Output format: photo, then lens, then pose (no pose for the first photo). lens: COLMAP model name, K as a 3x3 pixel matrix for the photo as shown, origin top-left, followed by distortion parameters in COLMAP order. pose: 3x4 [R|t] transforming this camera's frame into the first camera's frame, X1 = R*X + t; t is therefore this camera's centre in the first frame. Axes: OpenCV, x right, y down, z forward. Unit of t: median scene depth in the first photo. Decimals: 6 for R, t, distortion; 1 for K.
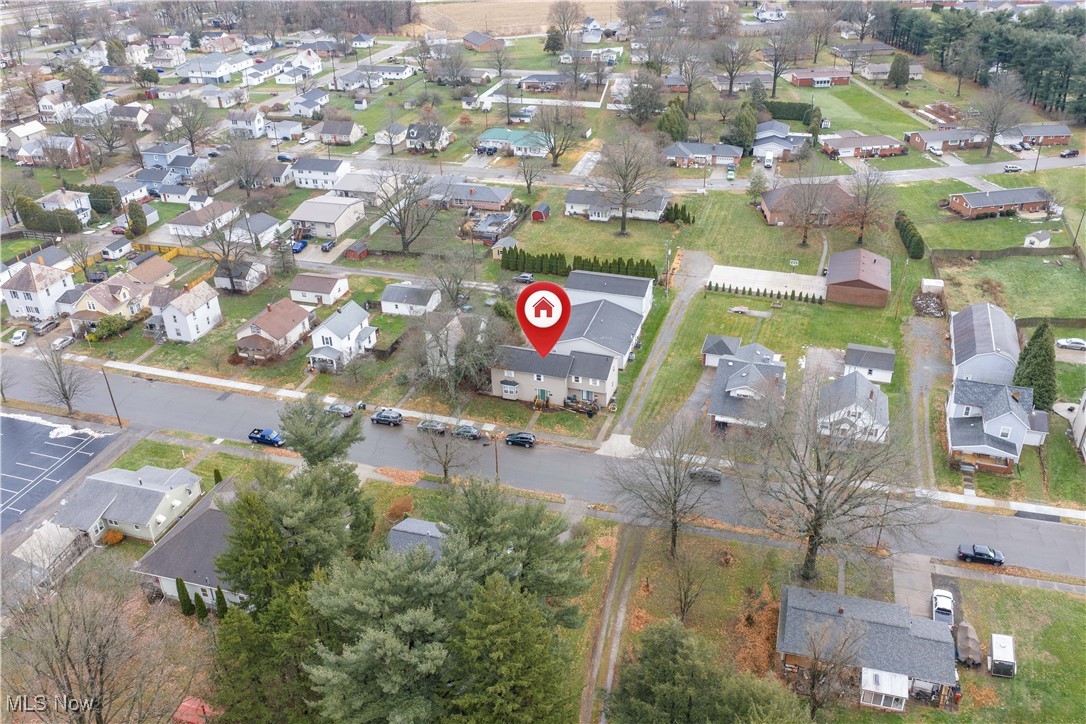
lens RADIAL K [[911.9, 0, 543.0], [0, 911.9, 362.0], [0, 0, 1]] dist [0.034551, -0.070502]
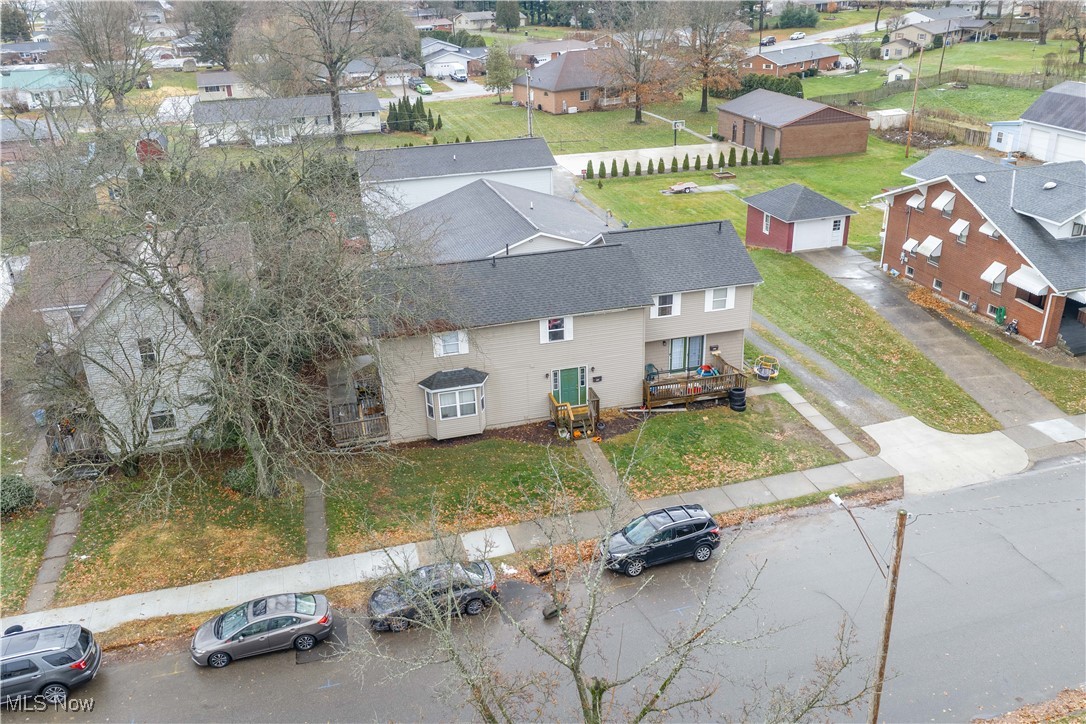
lens RADIAL K [[911.9, 0, 543.0], [0, 911.9, 362.0], [0, 0, 1]] dist [0.034551, -0.070502]
pose [[0.834319, -0.232410, 0.499898, -0.122900], [0.282601, 0.958889, -0.025852, 0.026121], [-0.473338, 0.162841, 0.865698, 0.586220]]
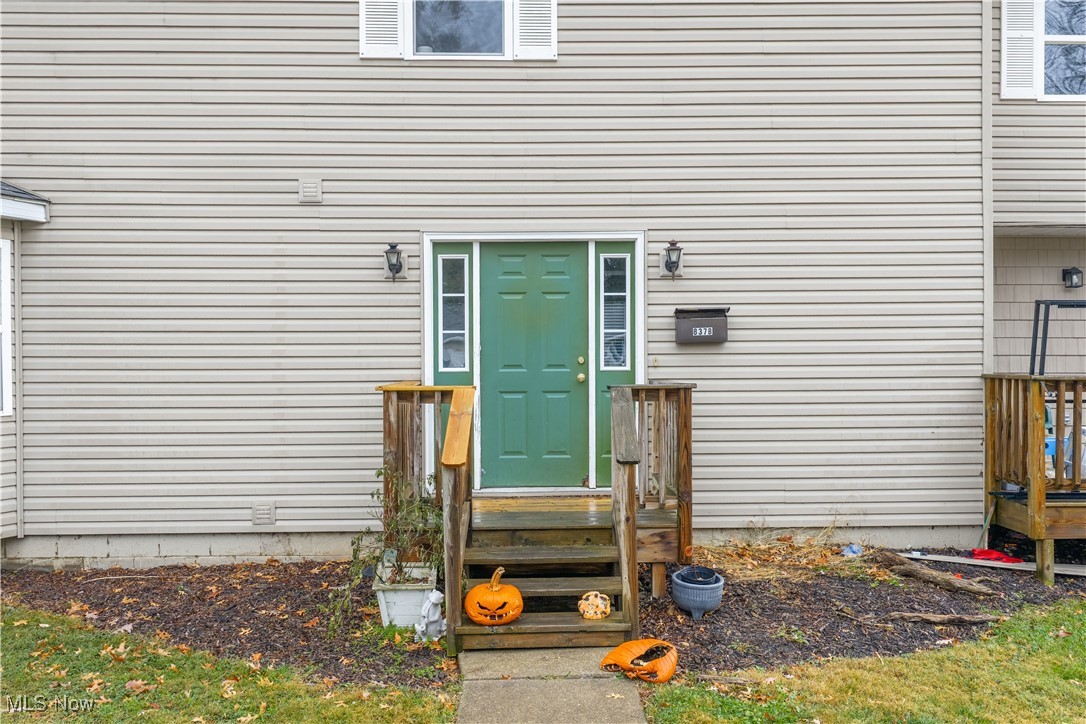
lens RADIAL K [[931.0, 0, 543.0], [0, 931.0, 362.0], [0, 0, 1]] dist [0.000568, -0.005312]
pose [[0.940627, 0.009058, 0.339322, -0.013853], [0.157552, 0.873792, -0.460071, 0.047319], [-0.300664, 0.486216, 0.820485, 0.755080]]
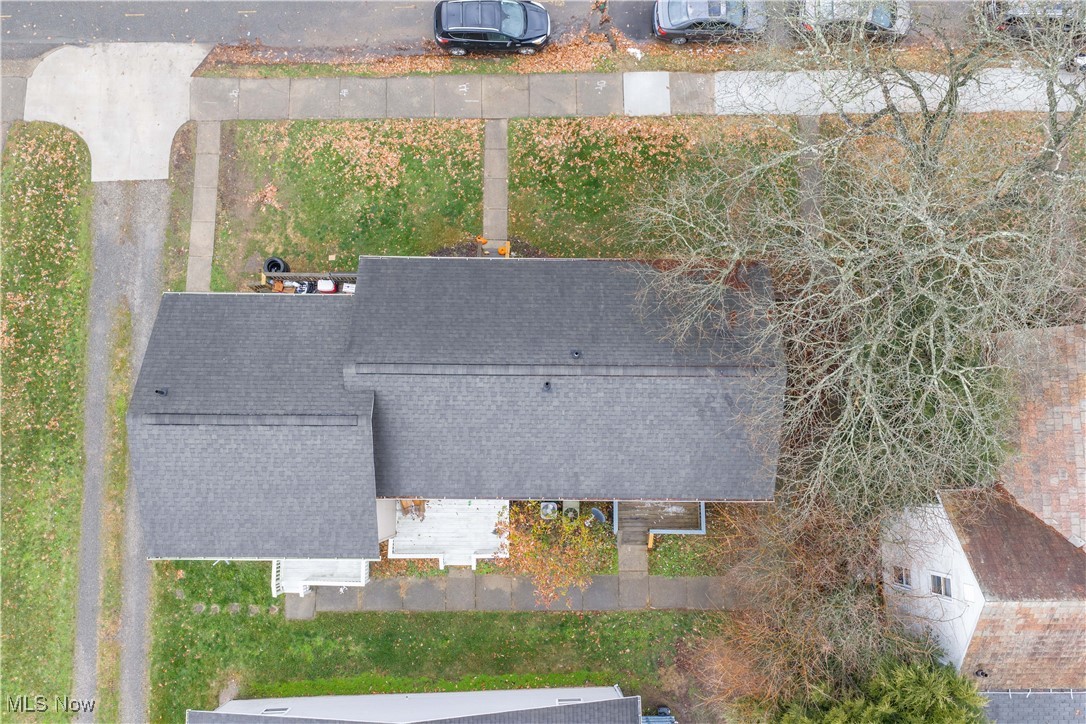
lens RADIAL K [[911.9, 0, 543.0], [0, 911.9, 362.0], [0, 0, 1]] dist [0.034551, -0.070502]
pose [[-0.949398, 0.312973, -0.026292, -0.000794], [-0.142534, -0.354748, 0.924034, -0.144165], [0.279871, 0.881023, 0.381406, 0.734736]]
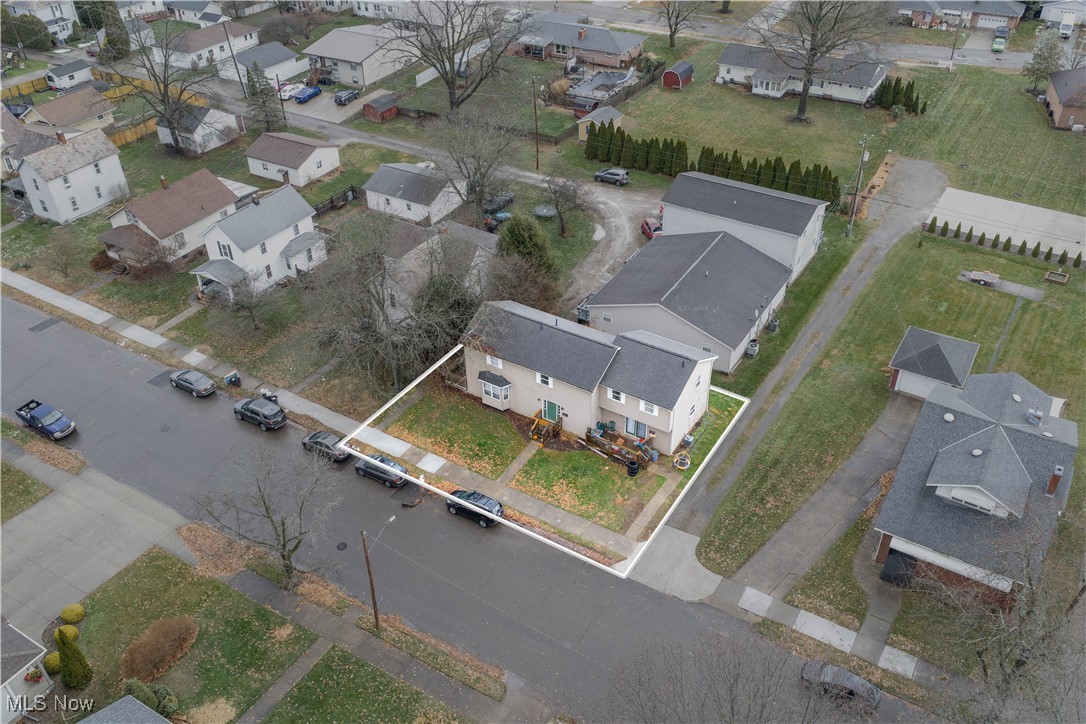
lens RADIAL K [[899.3, 0, 543.0], [0, 899.3, 362.0], [0, 0, 1]] dist [0.006949, -0.011752]
pose [[0.969513, 0.146020, -0.196781, 0.071755], [-0.120046, 0.983121, 0.138068, -0.048209], [0.213620, -0.110237, 0.970677, 0.402120]]
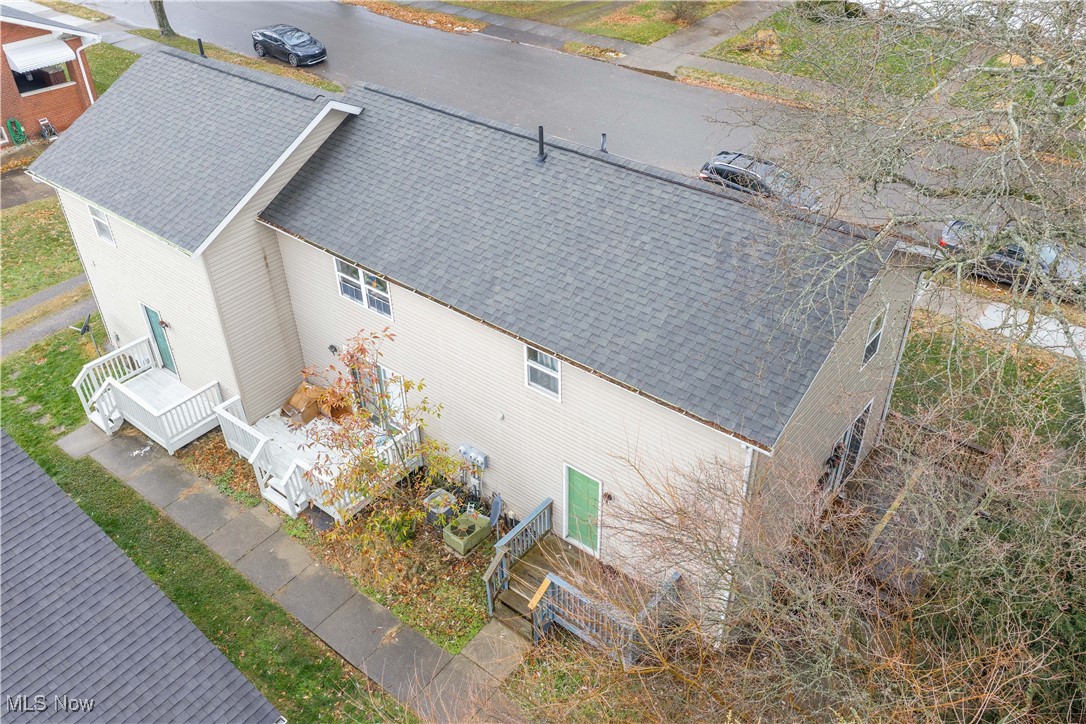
lens RADIAL K [[899.3, 0, 543.0], [0, 899.3, 362.0], [0, 0, 1]] dist [0.006949, -0.011752]
pose [[-0.936778, -0.175643, 0.302648, -0.038133], [0.199790, 0.441596, 0.874687, -0.085751], [-0.287280, 0.879854, -0.378586, 0.851892]]
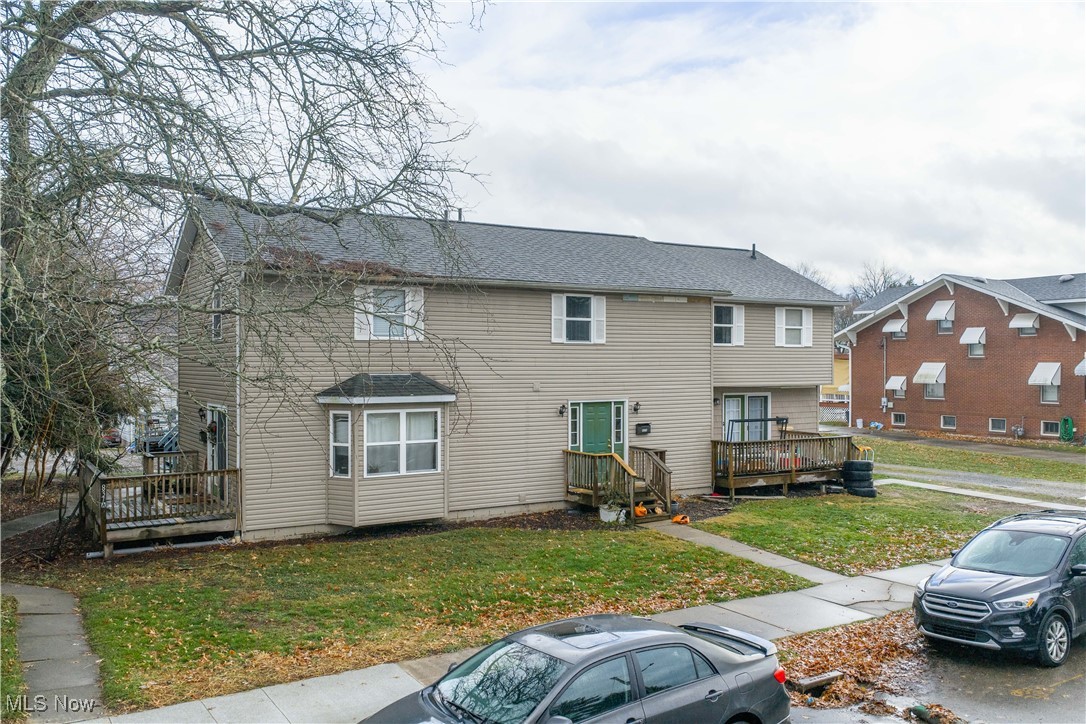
lens RADIAL K [[911.9, 0, 543.0], [0, 911.9, 362.0], [0, 0, 1]] dist [0.034551, -0.070502]
pose [[0.641590, 0.017176, 0.766855, -0.100134], [0.366346, 0.871493, -0.326024, 0.056409], [-0.673908, 0.490108, 0.552849, 0.720422]]
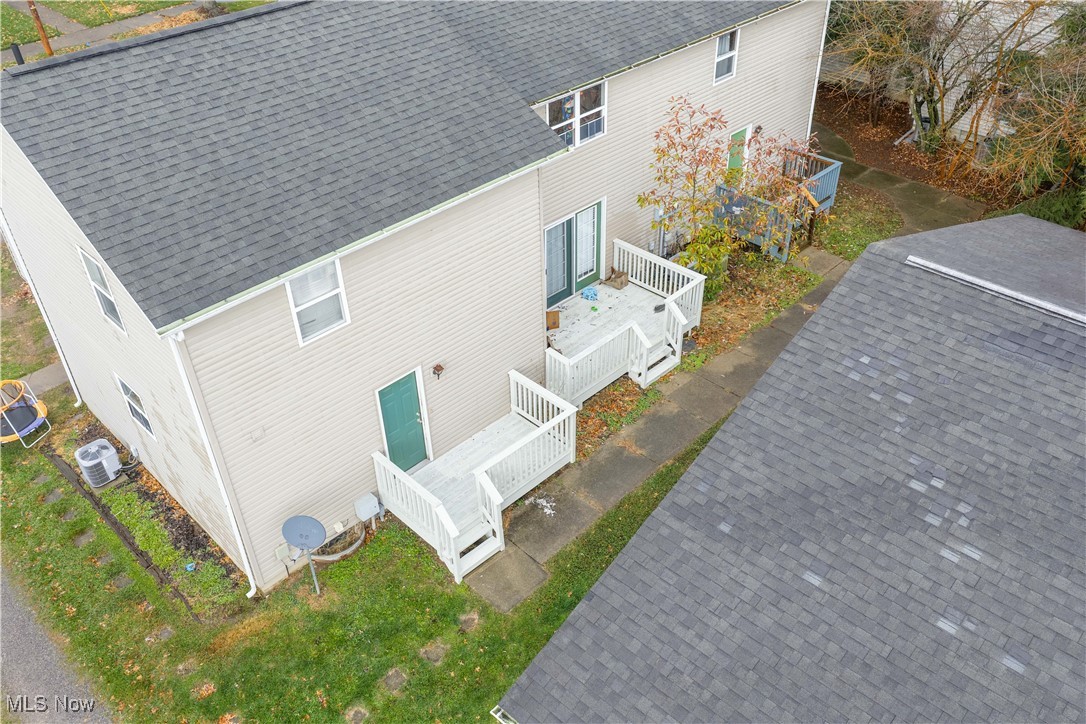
lens RADIAL K [[911.9, 0, 543.0], [0, 911.9, 362.0], [0, 0, 1]] dist [0.034551, -0.070502]
pose [[-0.440648, 0.559823, -0.701732, 0.099801], [-0.410765, 0.569331, 0.712134, -0.056395], [0.798186, 0.602047, -0.020919, 0.825594]]
